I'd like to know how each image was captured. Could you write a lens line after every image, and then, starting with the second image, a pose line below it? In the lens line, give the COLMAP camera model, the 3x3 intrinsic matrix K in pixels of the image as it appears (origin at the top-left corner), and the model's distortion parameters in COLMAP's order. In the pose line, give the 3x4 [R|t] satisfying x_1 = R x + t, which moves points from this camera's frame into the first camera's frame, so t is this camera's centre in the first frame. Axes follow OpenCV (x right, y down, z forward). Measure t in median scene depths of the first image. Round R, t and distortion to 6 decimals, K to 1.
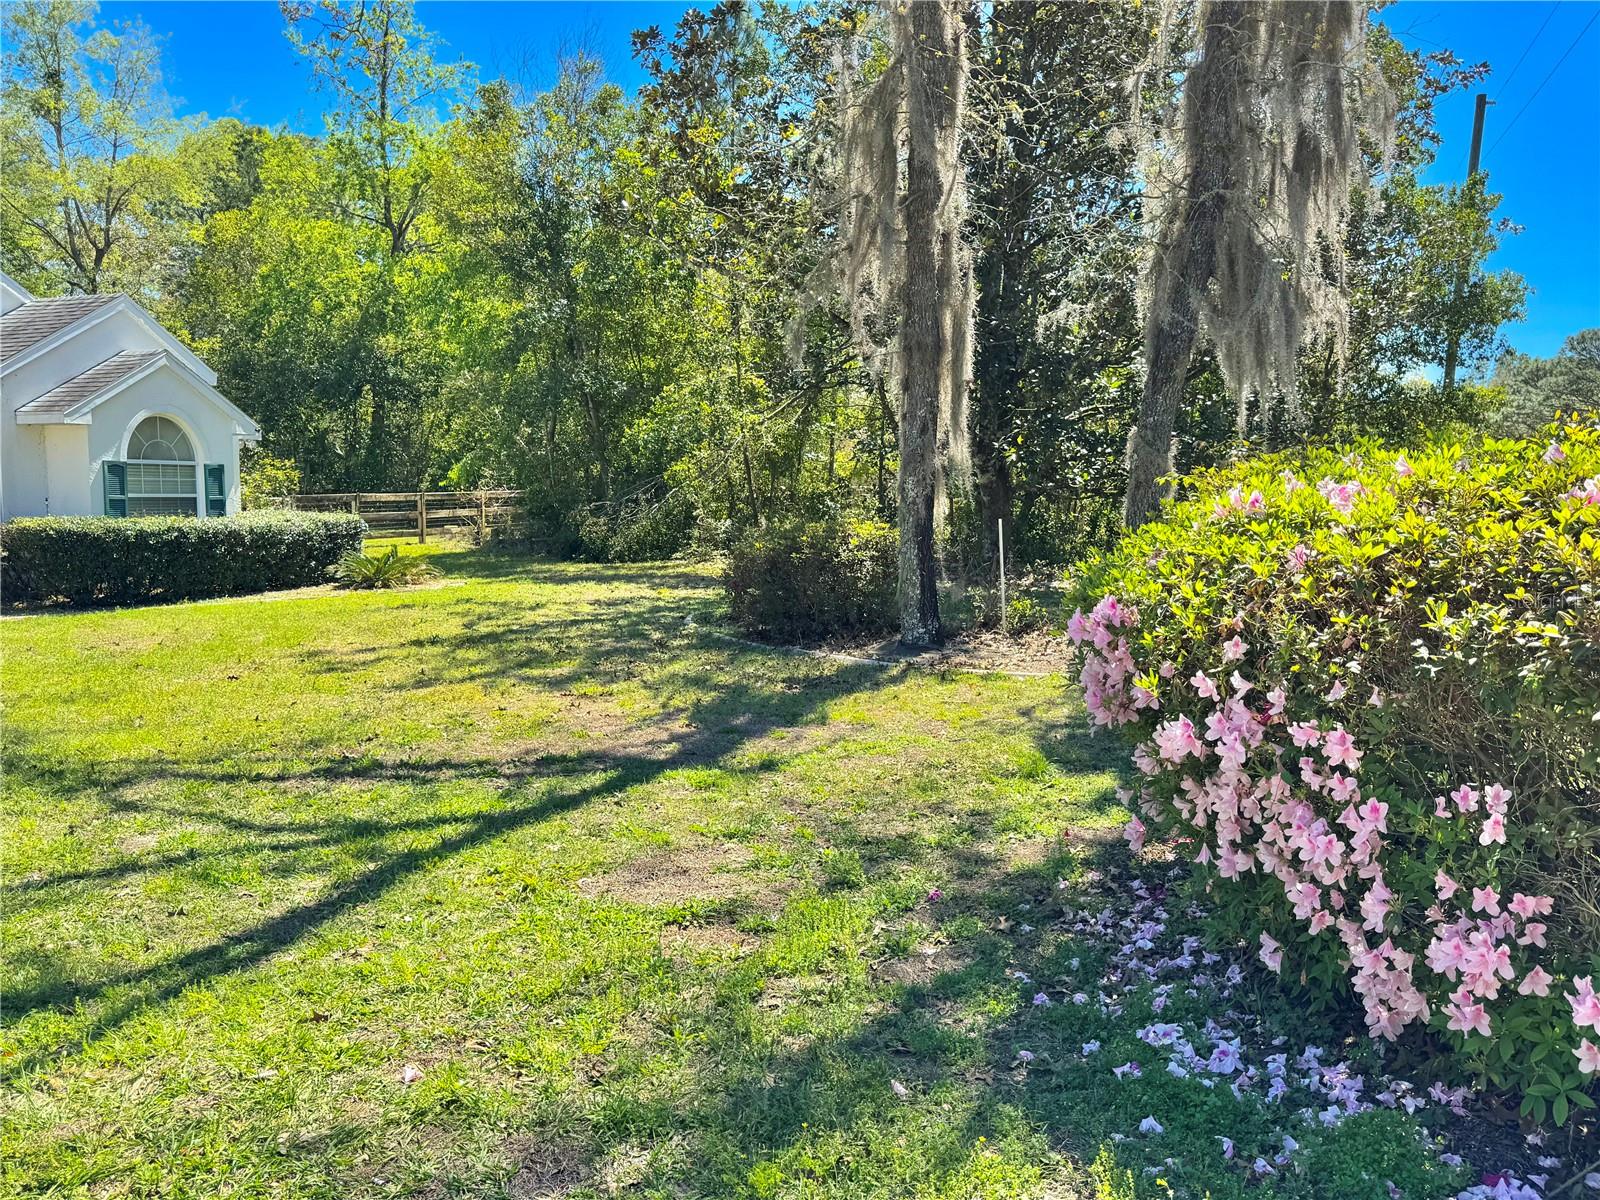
lens RADIAL K [[1274.3, 0, 801.8], [0, 1274.3, 613.1], [0, 0, 1]] dist [0.086921, -0.132544]
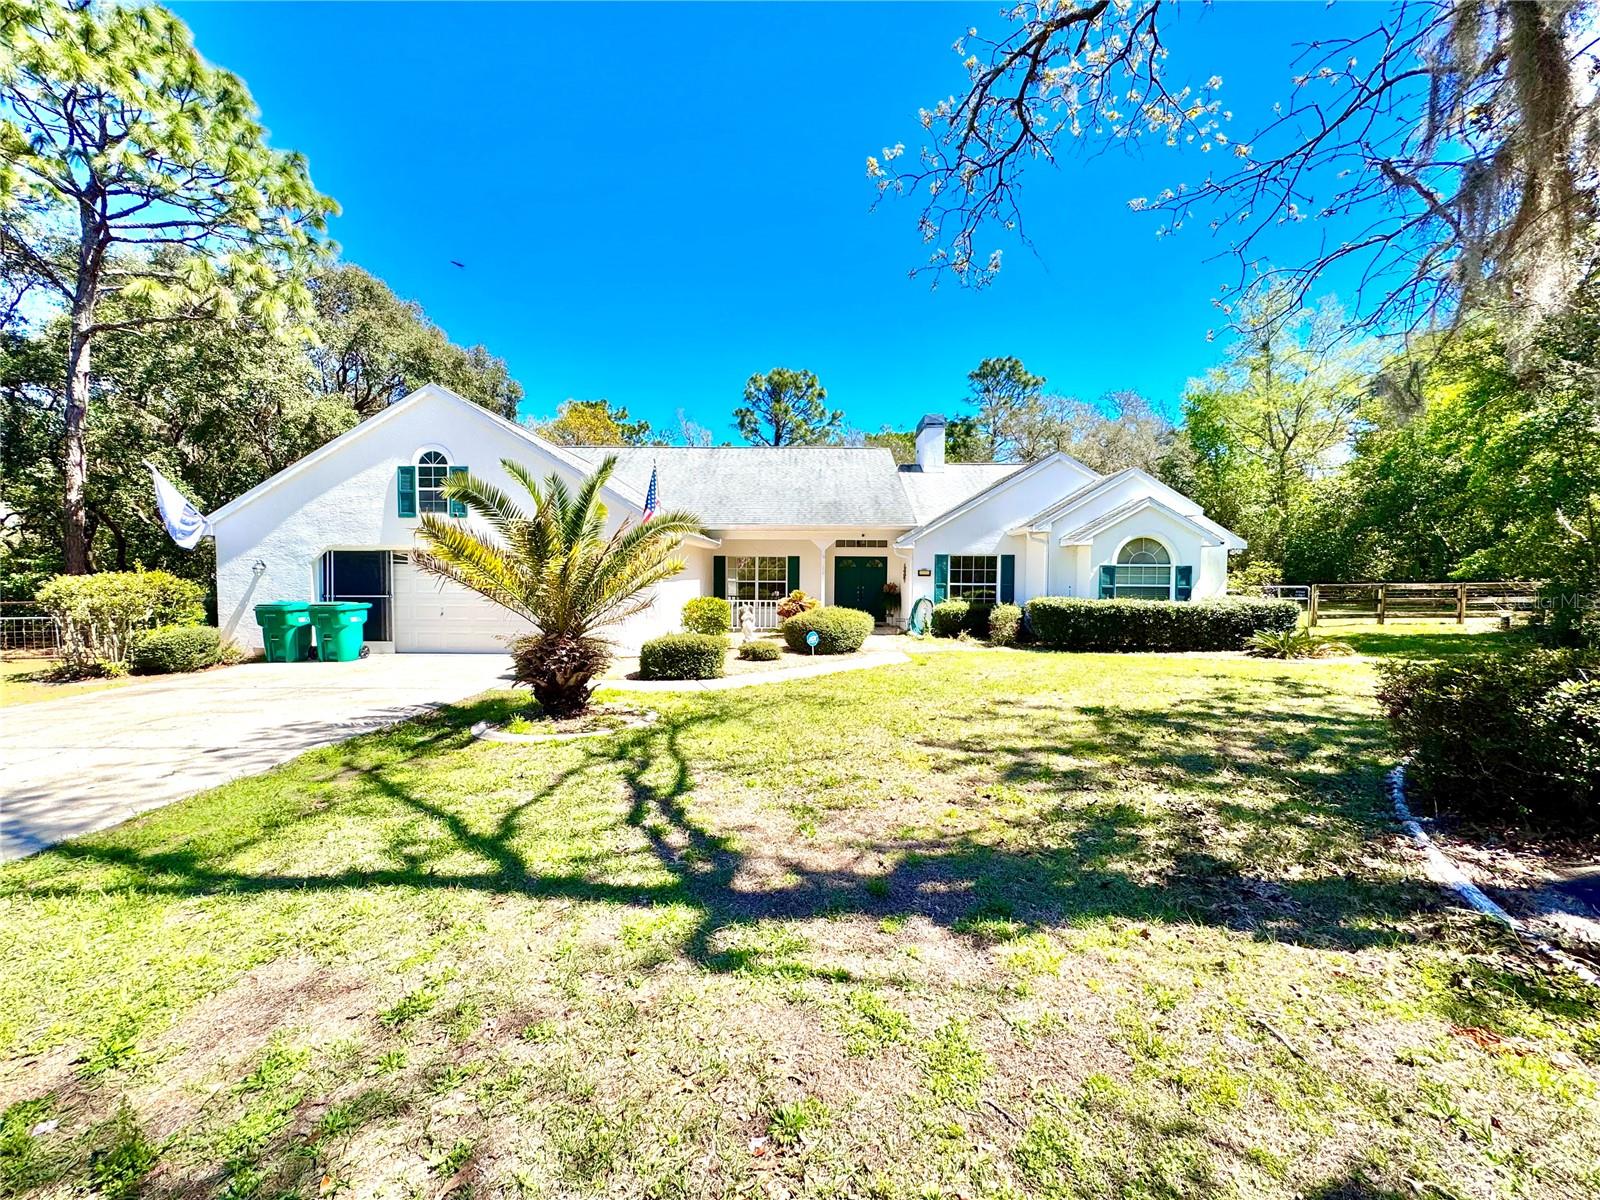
lens RADIAL K [[639.4, 0, 800.0], [0, 639.4, 600.0], [0, 0, 1]] dist [-0.001885, -0.000041]
pose [[0.325774, 0.039289, -0.944631, 0.134427], [-0.092081, 0.995705, 0.009658, -0.042126], [0.940953, 0.083836, 0.327993, 0.338856]]
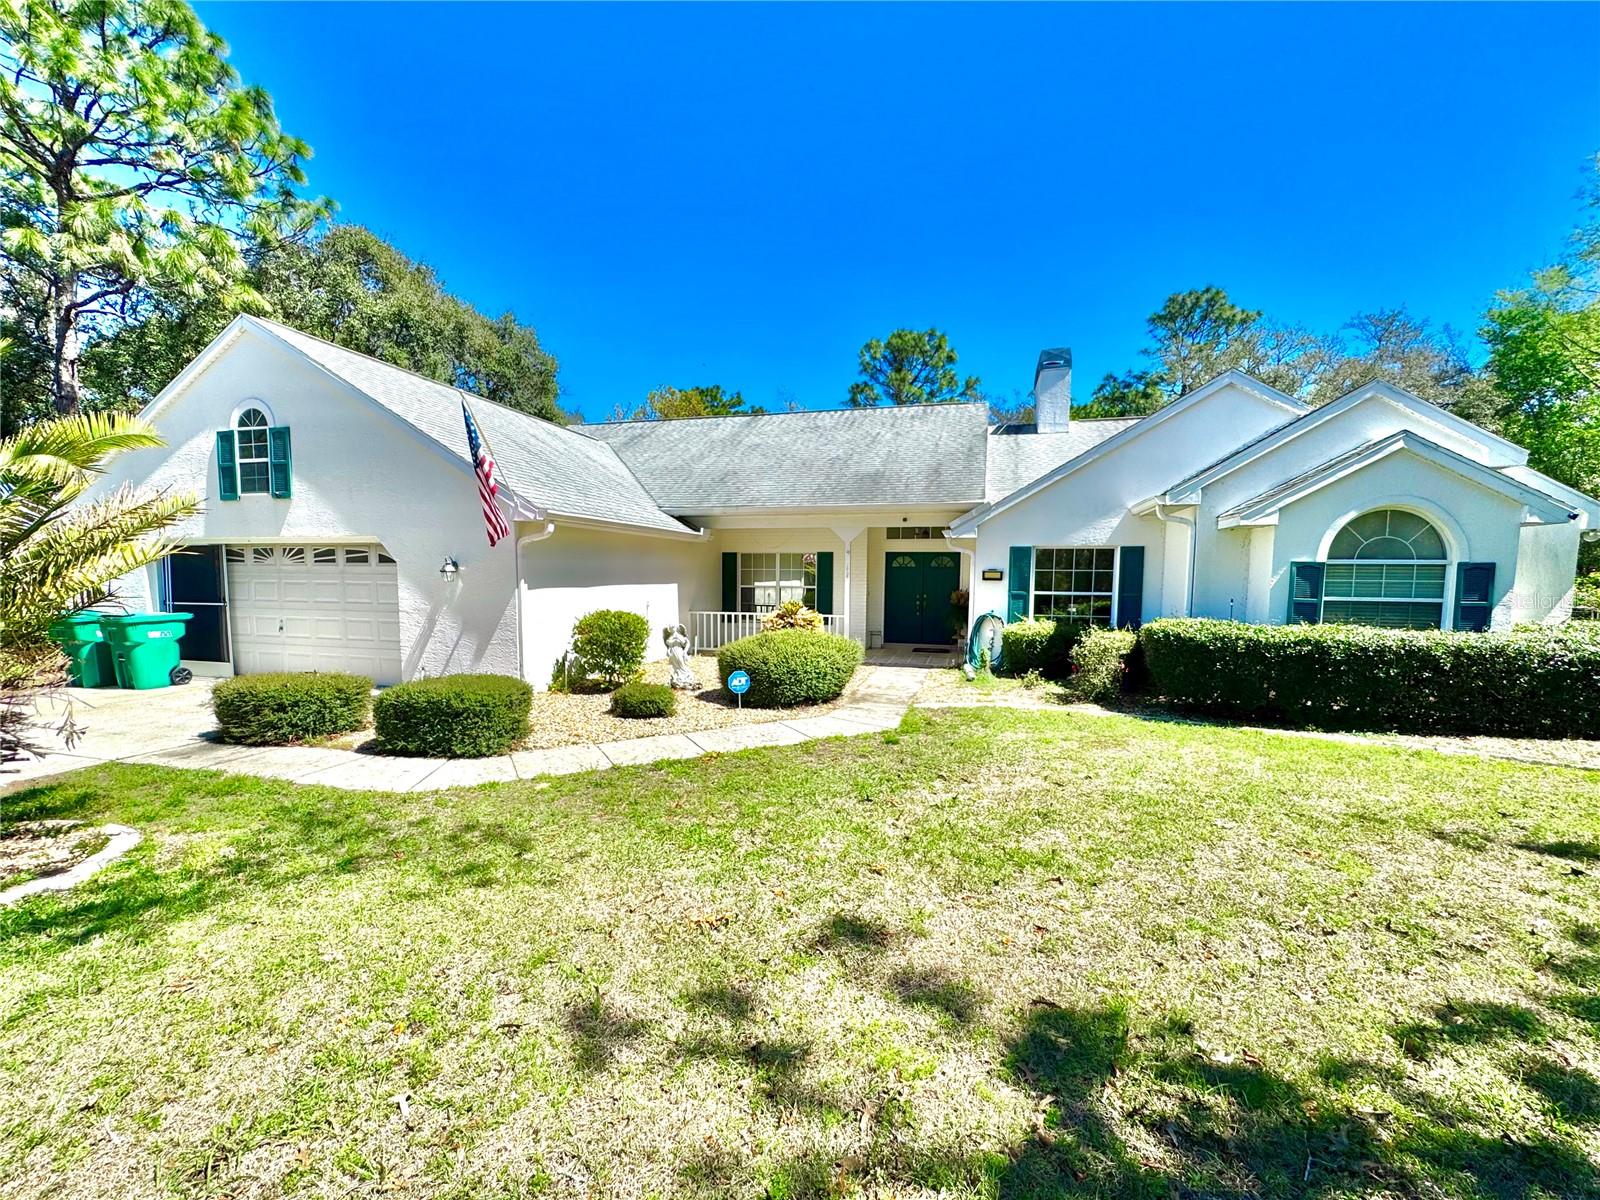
lens RADIAL K [[665.9, 0, 800.3], [0, 665.9, 634.8], [0, 0, 1]] dist [-0.002907, -0.000275]
pose [[0.084054, 0.088412, -0.992531, -0.079071], [-0.099200, 0.991850, 0.079950, -0.066346], [0.991511, 0.091739, 0.092140, 0.587742]]
